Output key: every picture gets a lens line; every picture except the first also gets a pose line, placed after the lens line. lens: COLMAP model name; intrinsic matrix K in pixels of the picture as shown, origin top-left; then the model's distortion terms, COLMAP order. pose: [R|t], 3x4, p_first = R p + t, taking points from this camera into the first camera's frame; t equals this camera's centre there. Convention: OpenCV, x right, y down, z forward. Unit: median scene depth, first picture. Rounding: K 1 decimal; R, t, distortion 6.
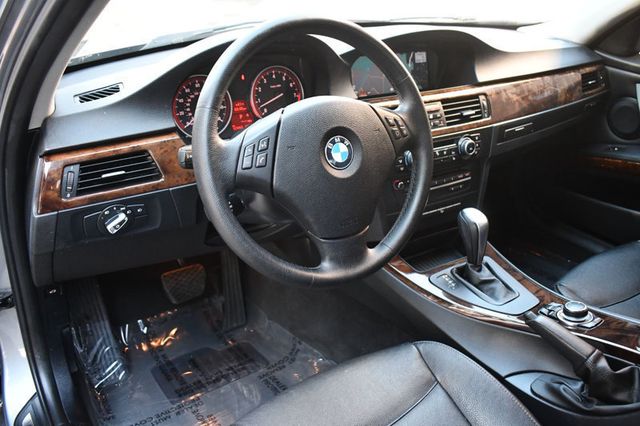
lens RADIAL K [[581.6, 0, 320.0], [0, 581.6, 213.0], [0, 0, 1]] dist [-0.005990, -0.009205]
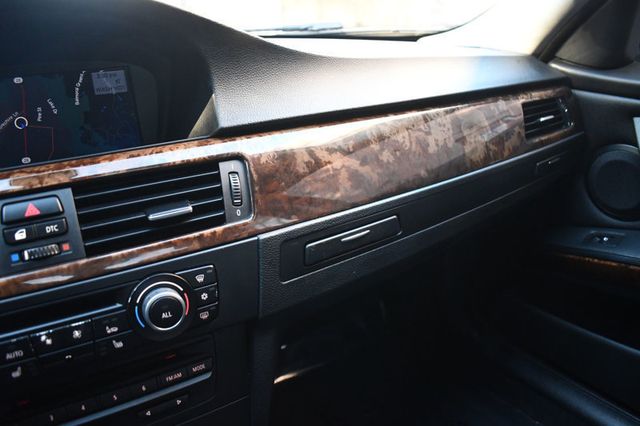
lens RADIAL K [[473.8, 0, 320.0], [0, 473.8, 213.0], [0, 0, 1]] dist [-0.084322, 0.001578]
pose [[0.994027, -0.040526, -0.101332, 0.367960], [0.032824, 0.996525, -0.076550, -0.141604], [0.104083, 0.072767, 0.991903, 0.695050]]
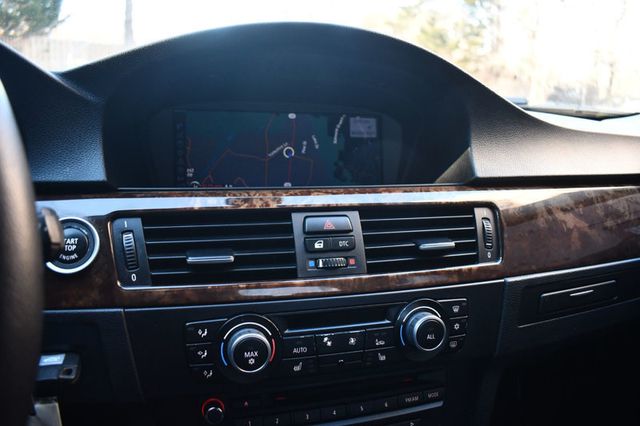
lens RADIAL K [[473.8, 0, 320.0], [0, 473.8, 213.0], [0, 0, 1]] dist [-0.084322, 0.001578]
pose [[0.957743, 0.064608, -0.280274, 0.260363], [-0.125772, 0.970418, -0.206085, -0.112351], [0.258668, 0.232627, 0.937537, 0.644833]]
